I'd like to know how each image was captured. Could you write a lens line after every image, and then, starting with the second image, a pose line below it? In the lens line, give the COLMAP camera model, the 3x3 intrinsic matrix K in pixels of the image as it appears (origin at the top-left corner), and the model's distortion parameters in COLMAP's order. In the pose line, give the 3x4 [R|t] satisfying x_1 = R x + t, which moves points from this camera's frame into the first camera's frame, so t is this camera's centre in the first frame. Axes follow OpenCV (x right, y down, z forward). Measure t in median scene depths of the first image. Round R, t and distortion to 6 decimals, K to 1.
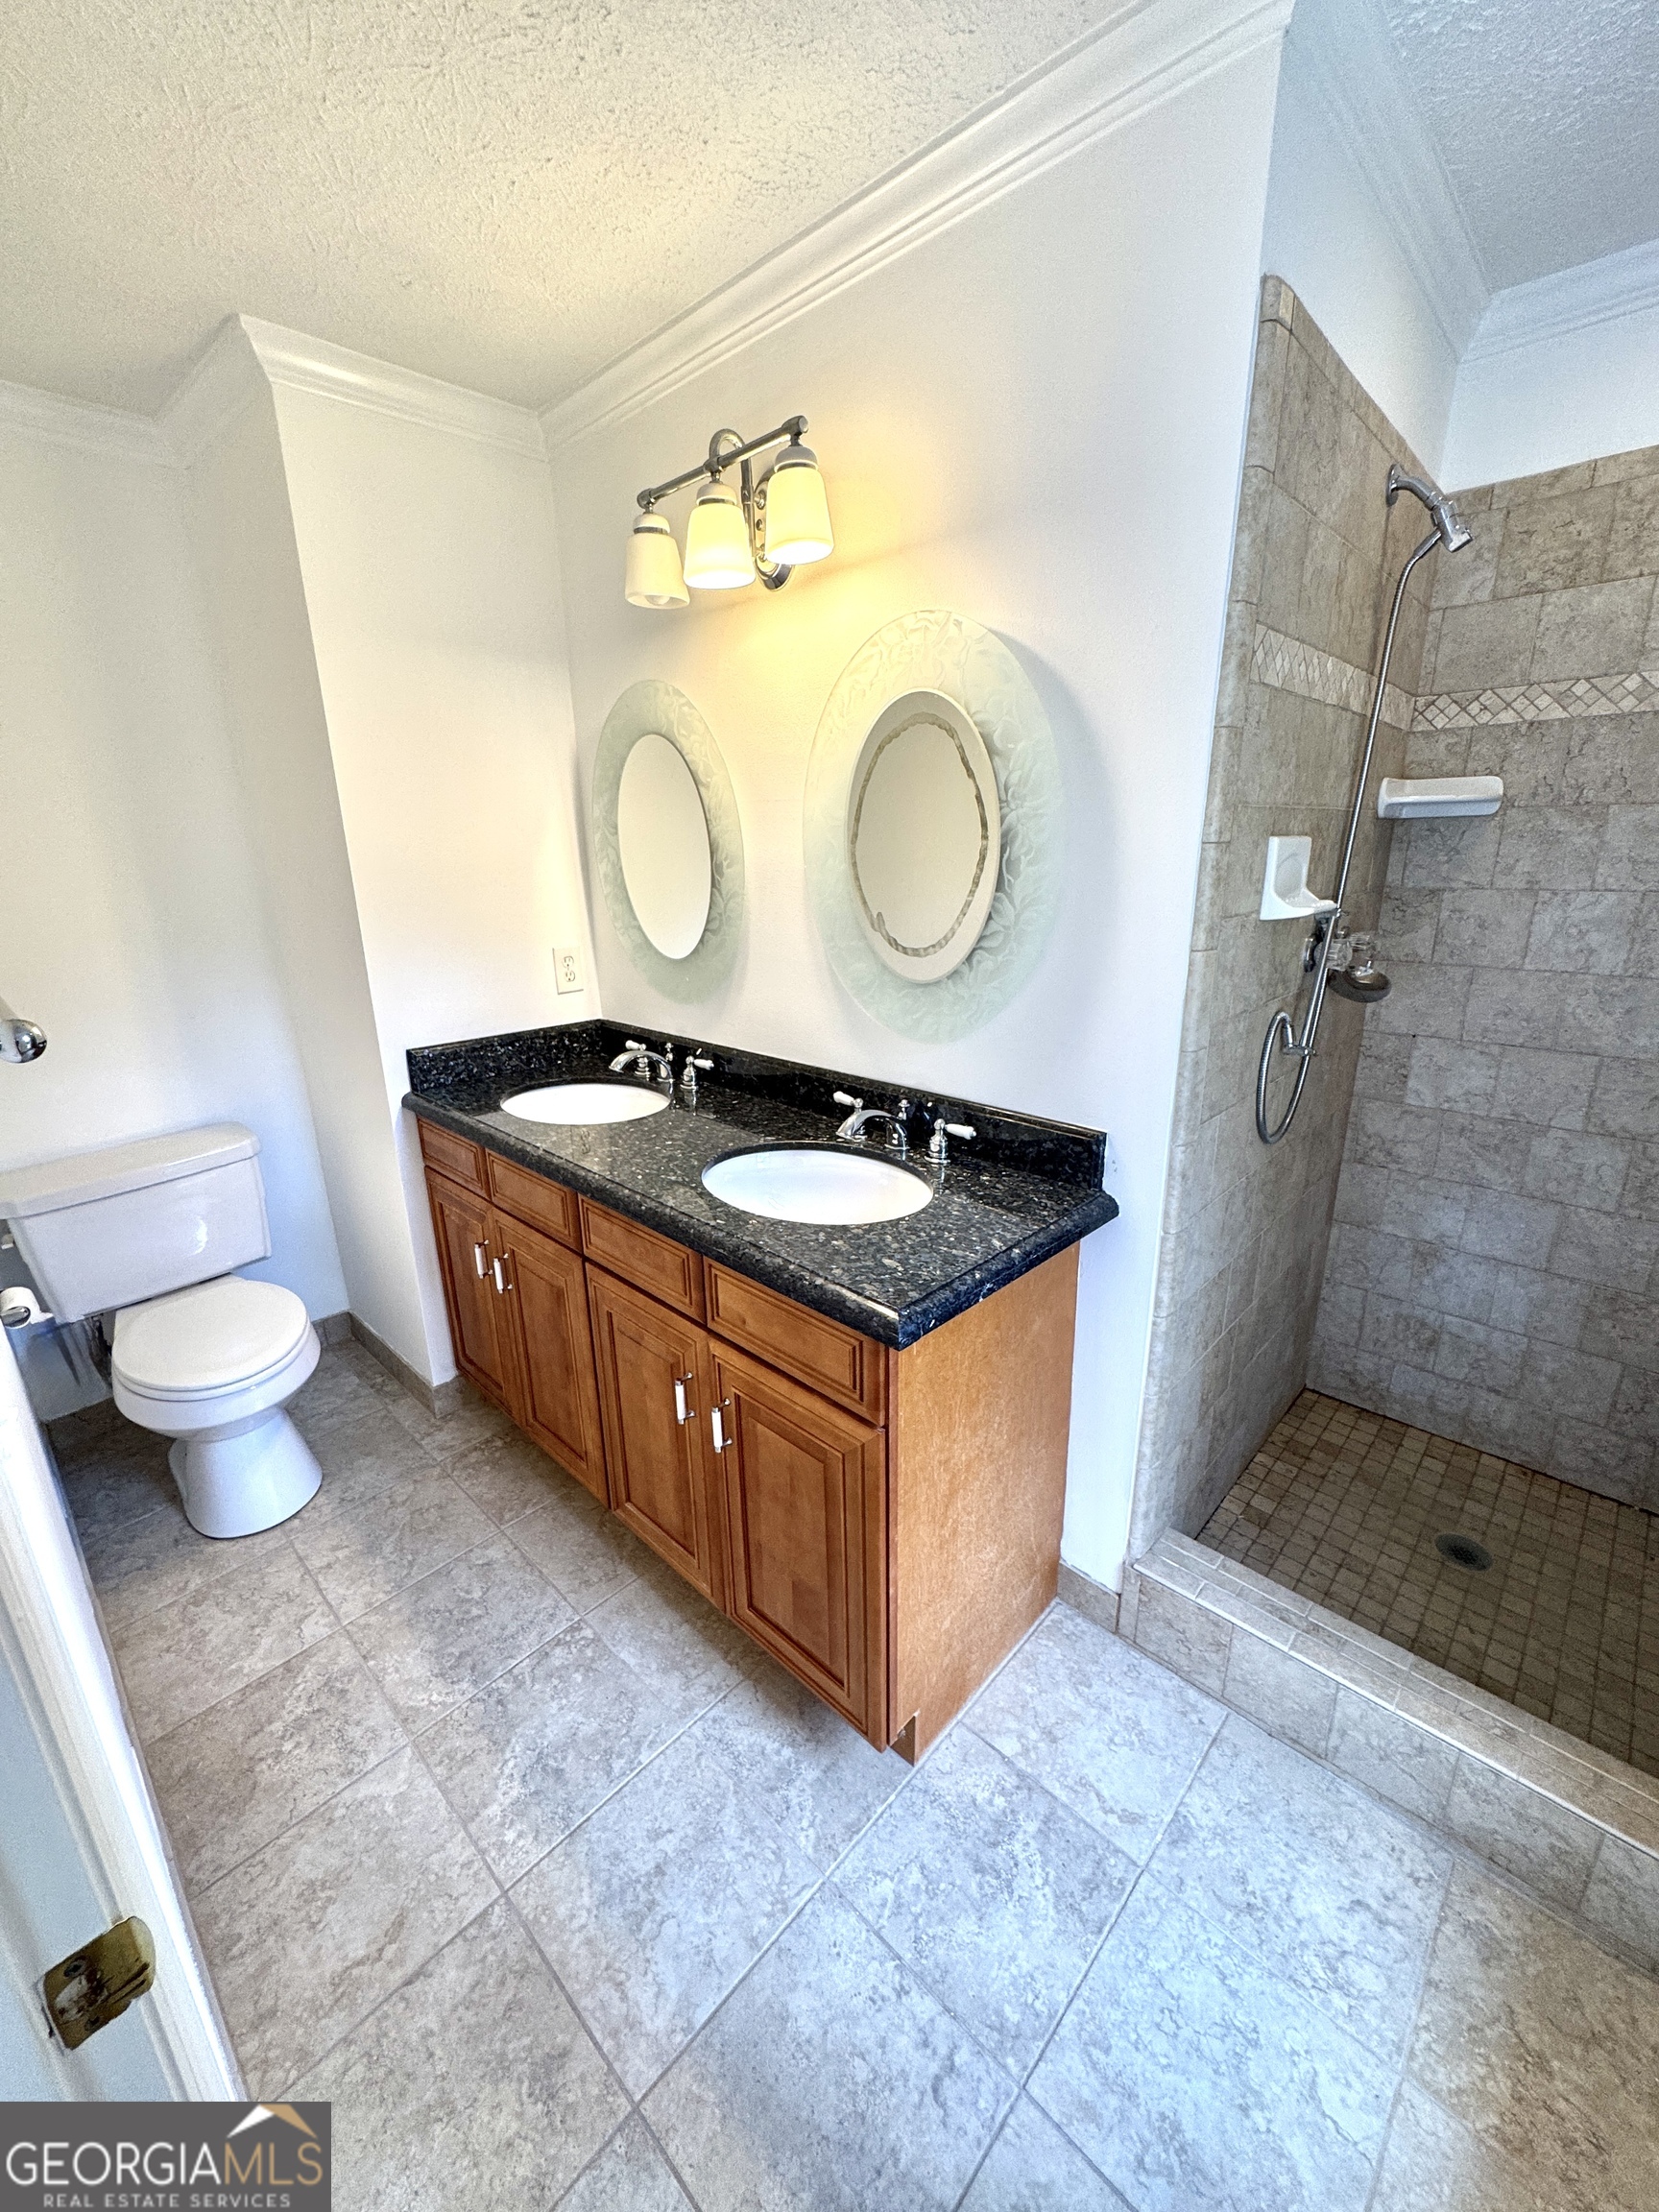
lens RADIAL K [[881.1, 0, 829.5], [0, 881.1, 1106.0], [0, 0, 1]] dist [-0.004022, 0.000776]
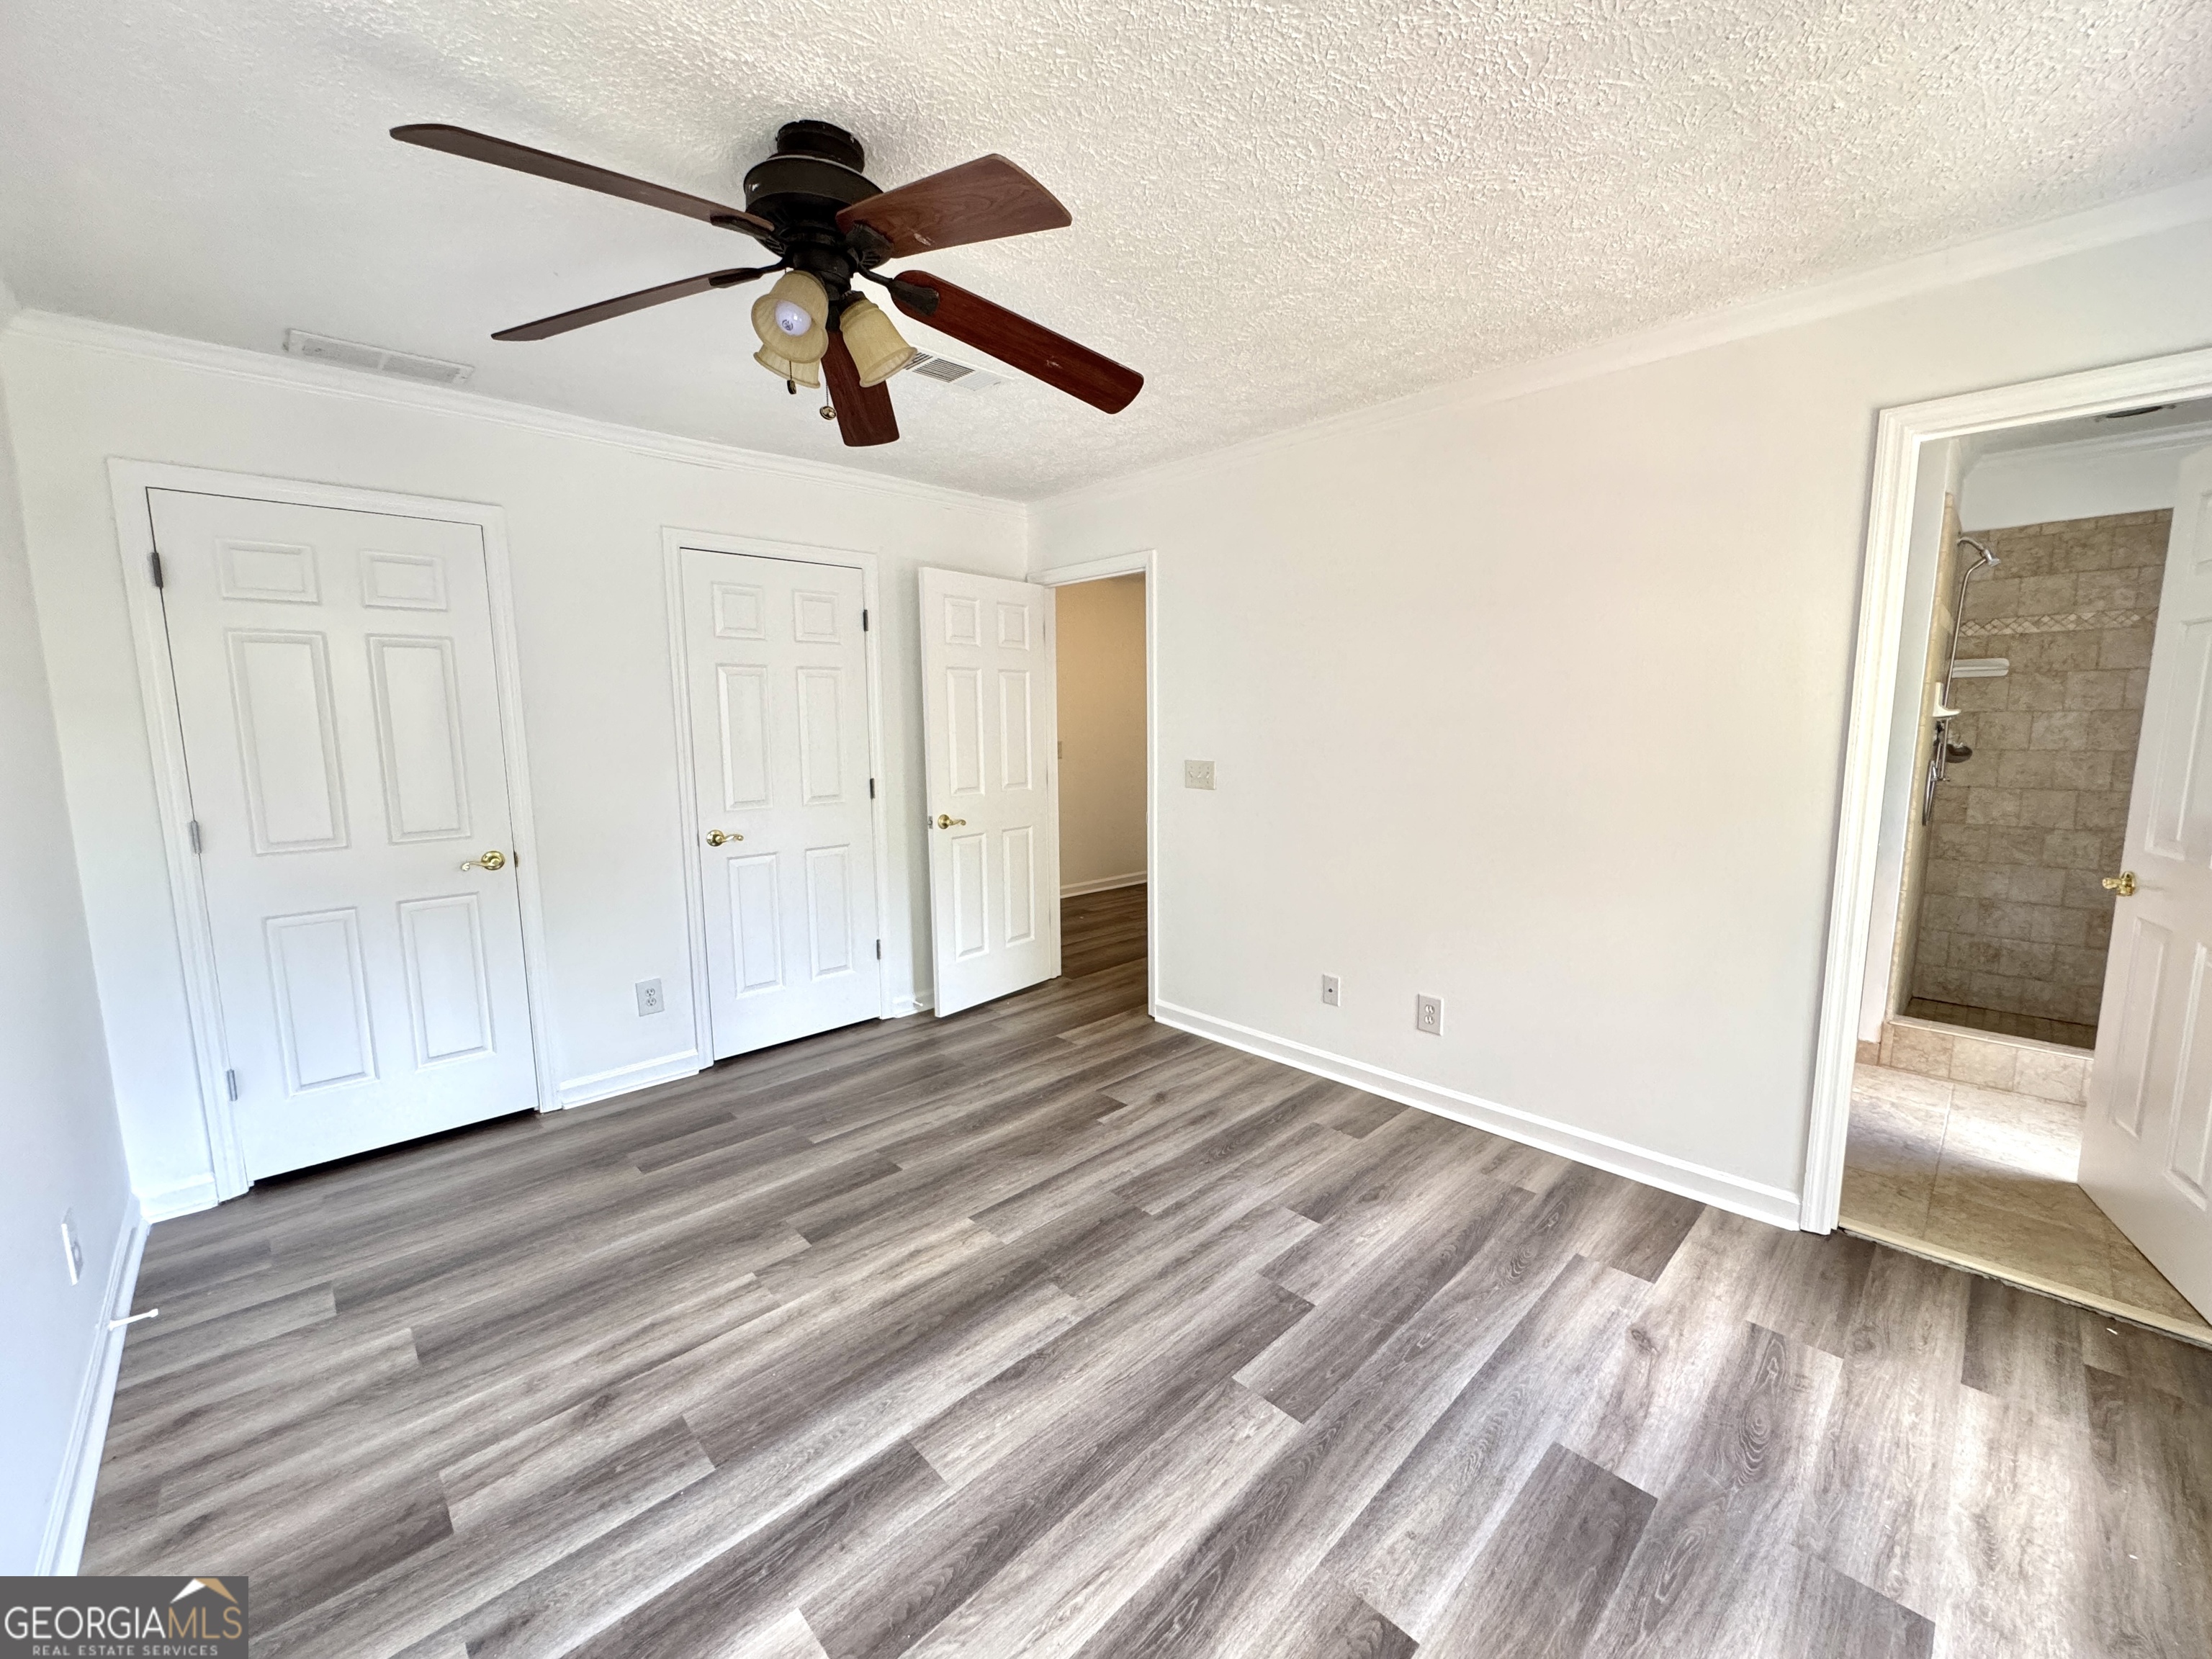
lens RADIAL K [[881.1, 0, 1105.4], [0, 881.1, 828.8], [0, 0, 1]] dist [-0.004022, 0.000776]
pose [[0.999079, 0.010946, -0.041490, -1.242875], [-0.017424, 0.987102, -0.159139, 0.380826], [0.039213, 0.159715, 0.986384, -1.039335]]
